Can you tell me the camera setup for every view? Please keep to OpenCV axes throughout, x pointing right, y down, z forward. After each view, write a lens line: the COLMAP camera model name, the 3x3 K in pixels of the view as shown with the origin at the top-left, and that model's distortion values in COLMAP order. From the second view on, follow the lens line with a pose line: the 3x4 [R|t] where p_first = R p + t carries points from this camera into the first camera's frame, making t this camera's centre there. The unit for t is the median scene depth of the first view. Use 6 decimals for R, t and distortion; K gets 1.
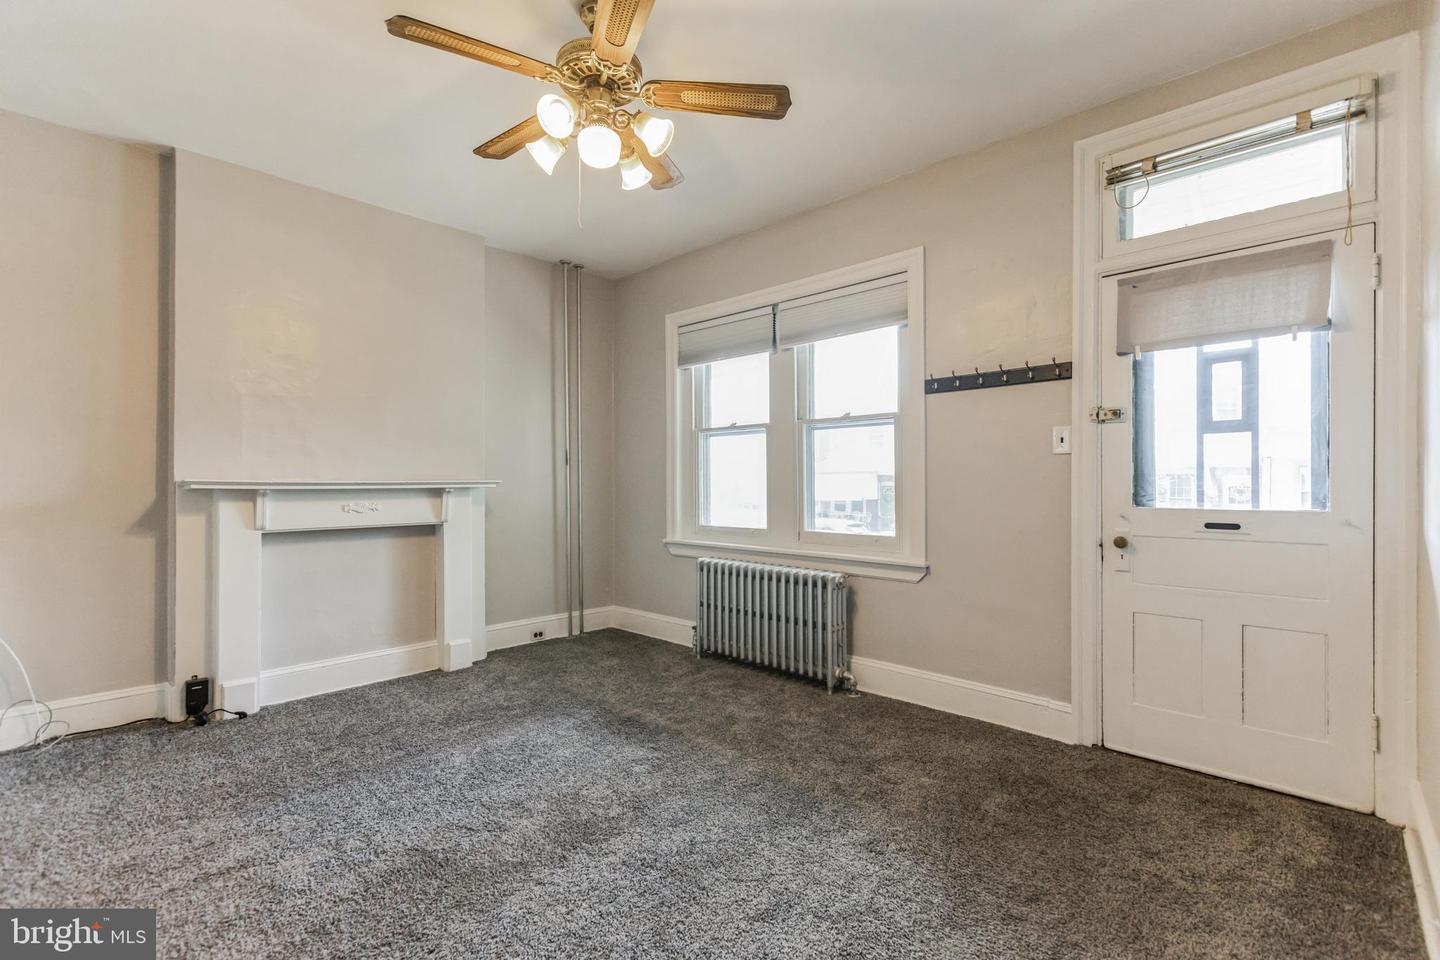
lens RADIAL K [[642.9, 0, 723.1], [0, 642.9, 484.9], [0, 0, 1]] dist [0.009288, -0.000668]
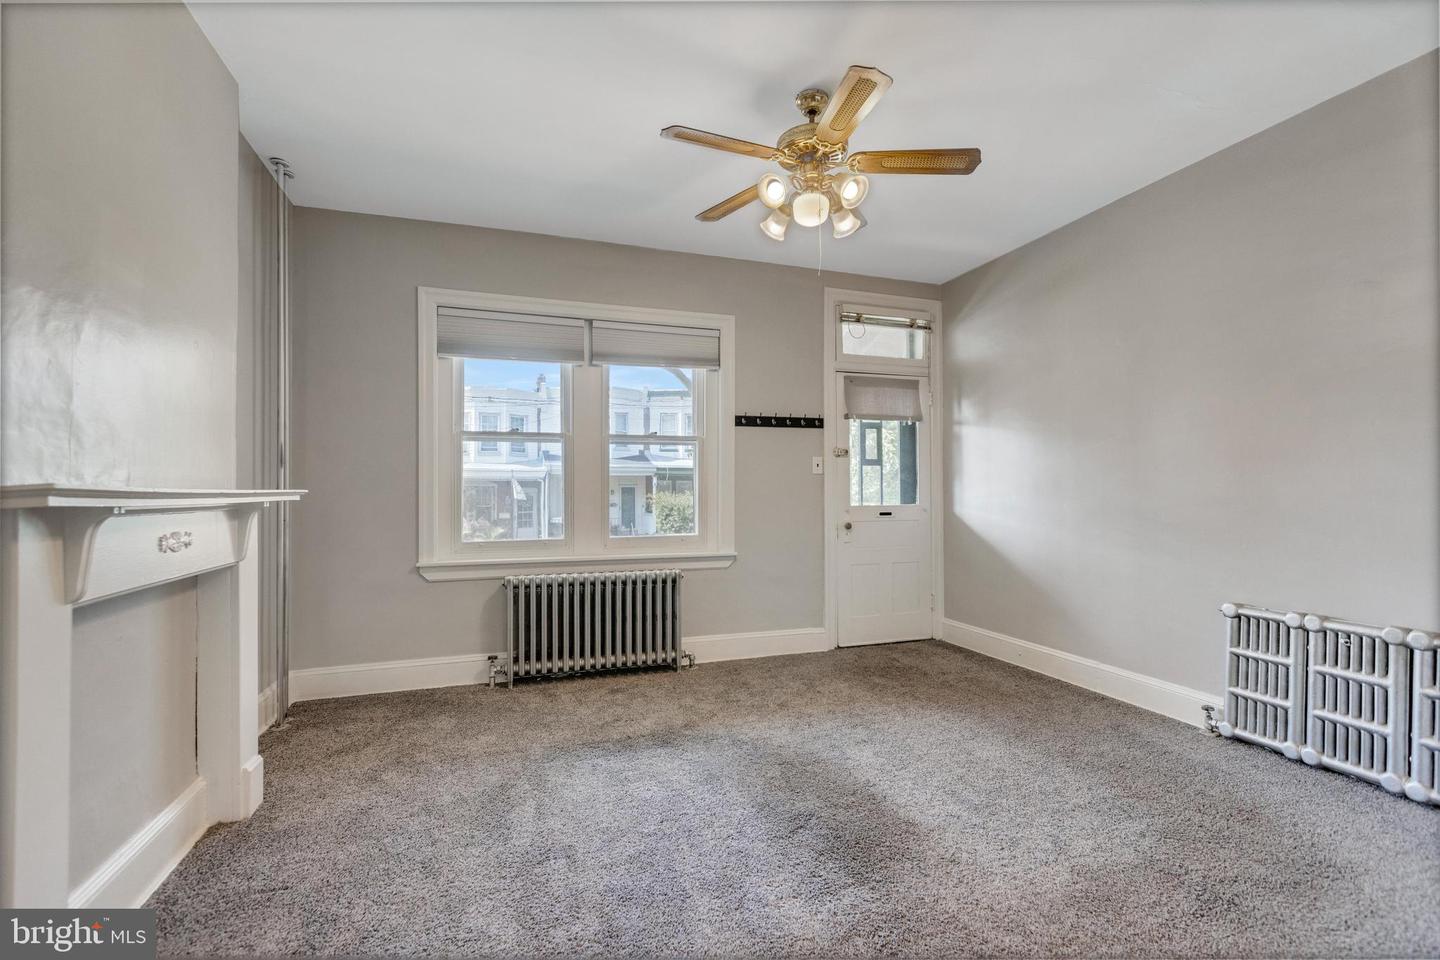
lens RADIAL K [[634.4, 0, 724.6], [0, 634.4, 482.1], [0, 0, 1]] dist [0.000517, 0.000344]
pose [[0.462615, 0.012949, 0.886465, -0.992833], [0.006850, 0.999811, -0.018180, -0.000231], [-0.886533, 0.014482, 0.462439, 0.467747]]
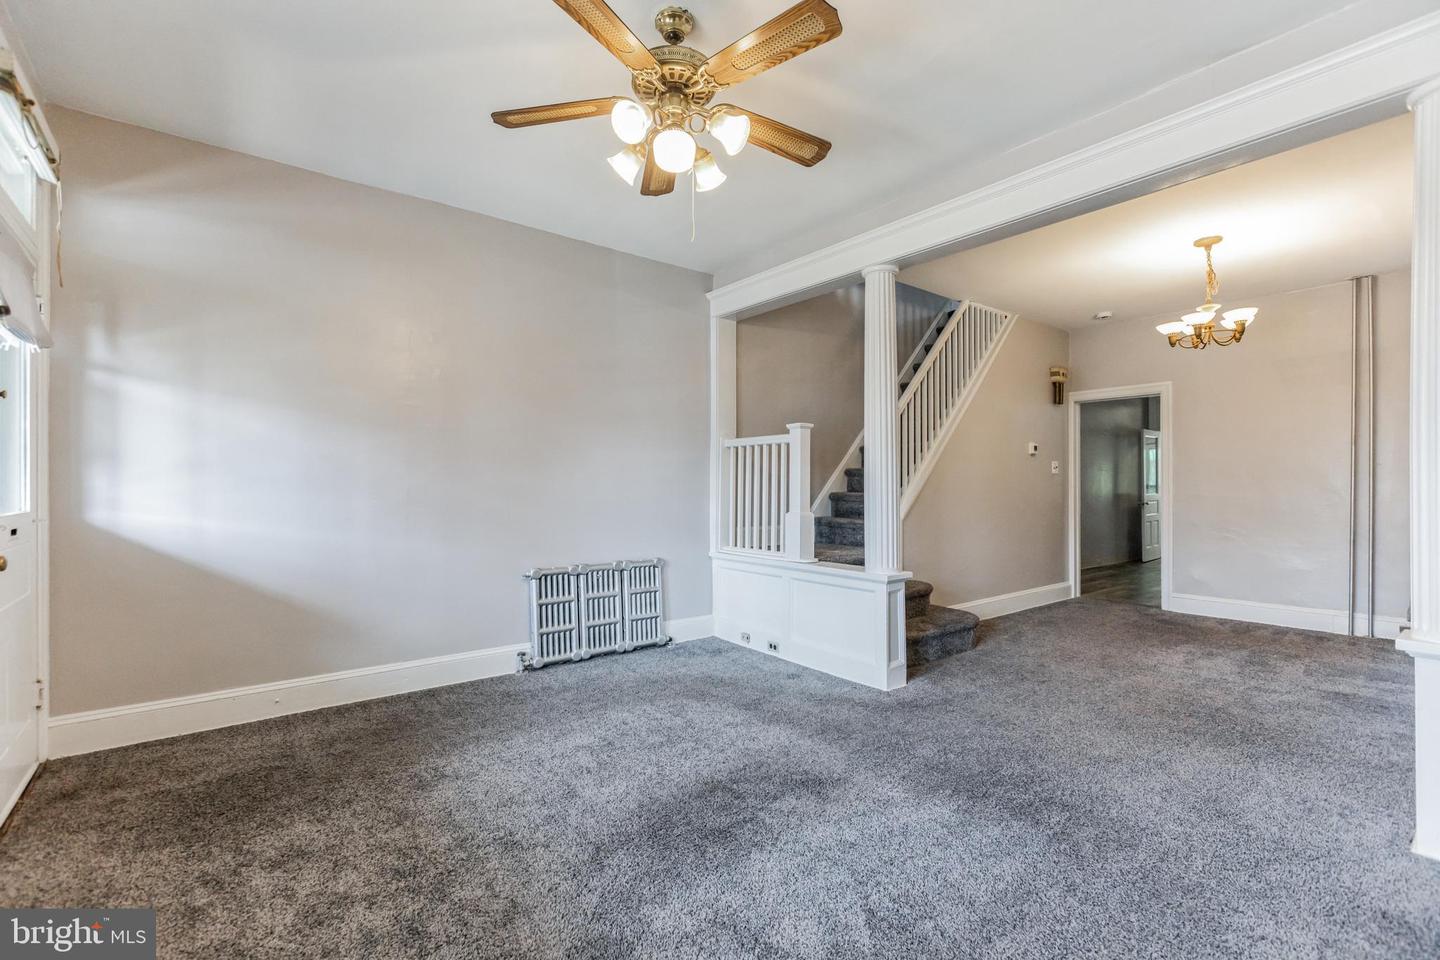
lens RADIAL K [[642.9, 0, 724.4], [0, 642.9, 487.8], [0, 0, 1]] dist [0.009288, -0.000668]
pose [[-0.990637, 0.002864, 0.136491, -0.296696], [0.003814, 0.999970, 0.006695, 0.005876], [-0.136468, 0.007153, -0.990619, 1.513537]]
